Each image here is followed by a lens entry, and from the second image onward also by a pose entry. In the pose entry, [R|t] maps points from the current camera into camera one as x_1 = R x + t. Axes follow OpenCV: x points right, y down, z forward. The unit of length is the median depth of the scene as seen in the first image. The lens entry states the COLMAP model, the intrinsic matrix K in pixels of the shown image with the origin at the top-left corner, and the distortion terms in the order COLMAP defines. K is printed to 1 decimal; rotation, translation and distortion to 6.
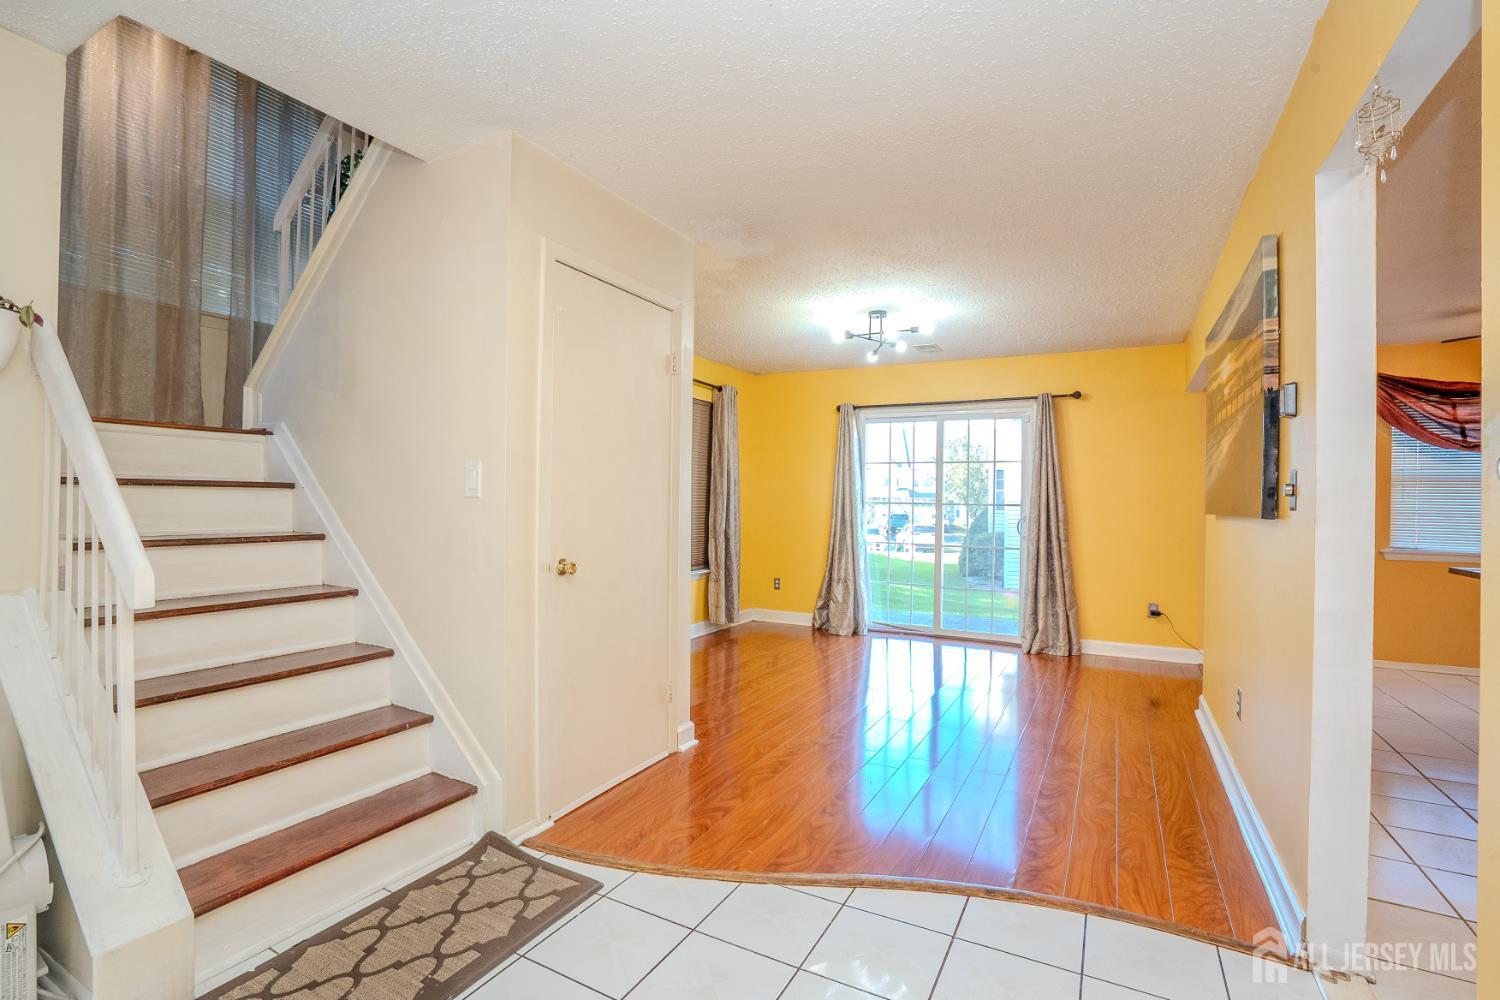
lens RADIAL K [[694.0, 0, 750.0], [0, 694.0, 500.0], [0, 0, 1]] dist [-0.030219, 0.001067]
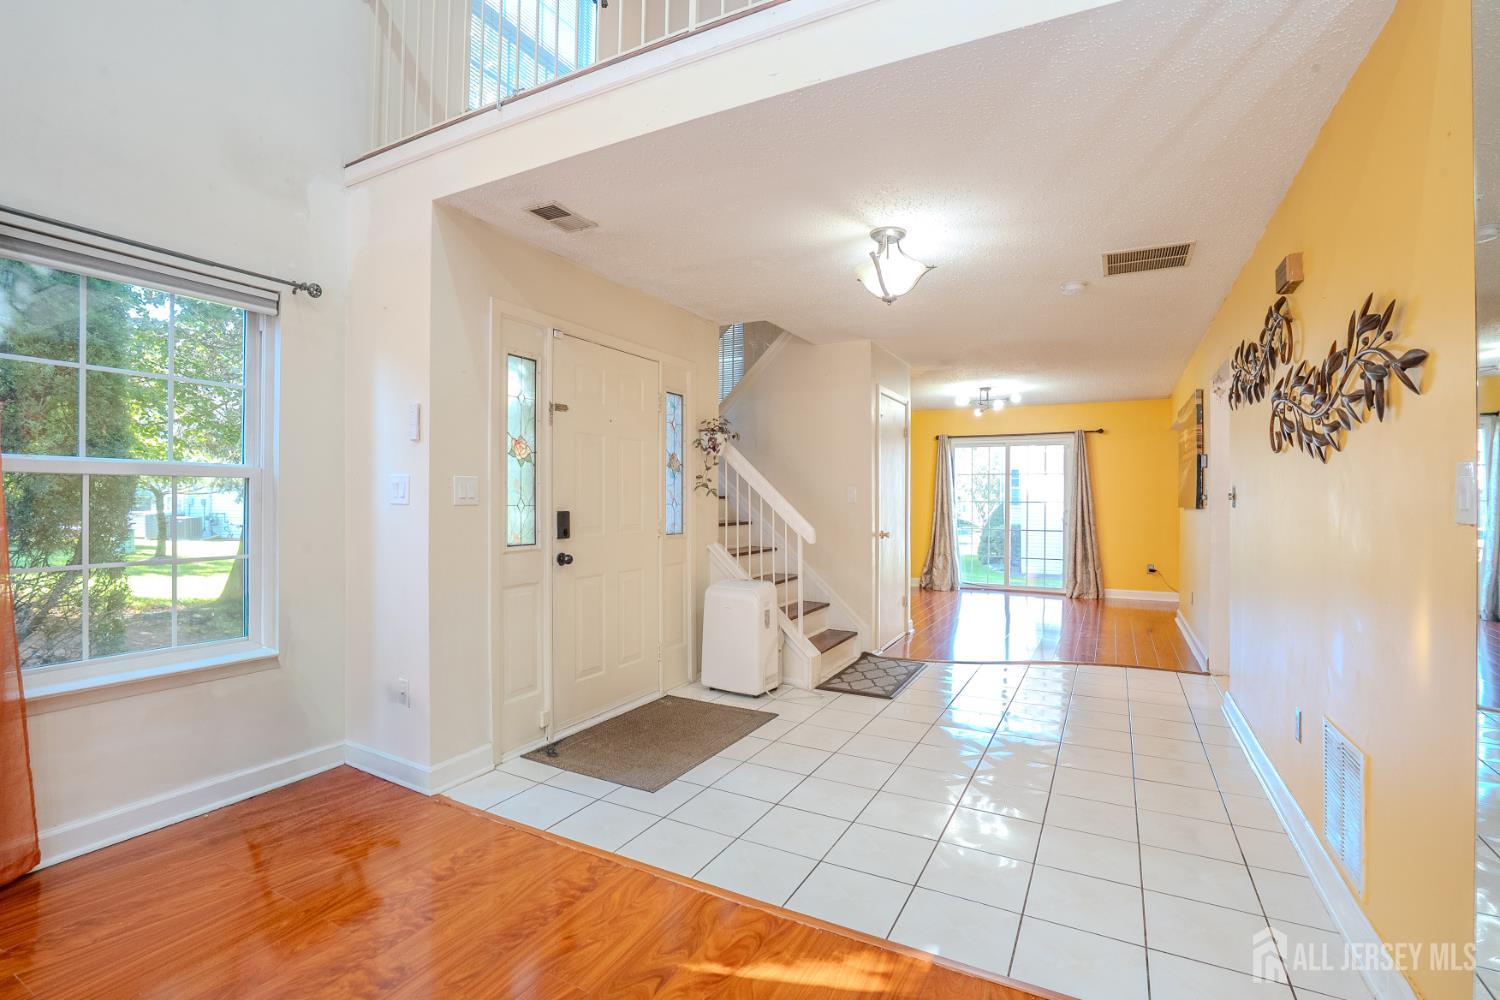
lens RADIAL K [[694.0, 0, 750.0], [0, 694.0, 500.0], [0, 0, 1]] dist [-0.030219, 0.001067]
pose [[0.999952, -0.009413, 0.002692, -0.319629], [0.009401, 0.999947, 0.004113, -0.010995], [-0.002730, -0.004088, 0.999988, -0.546583]]
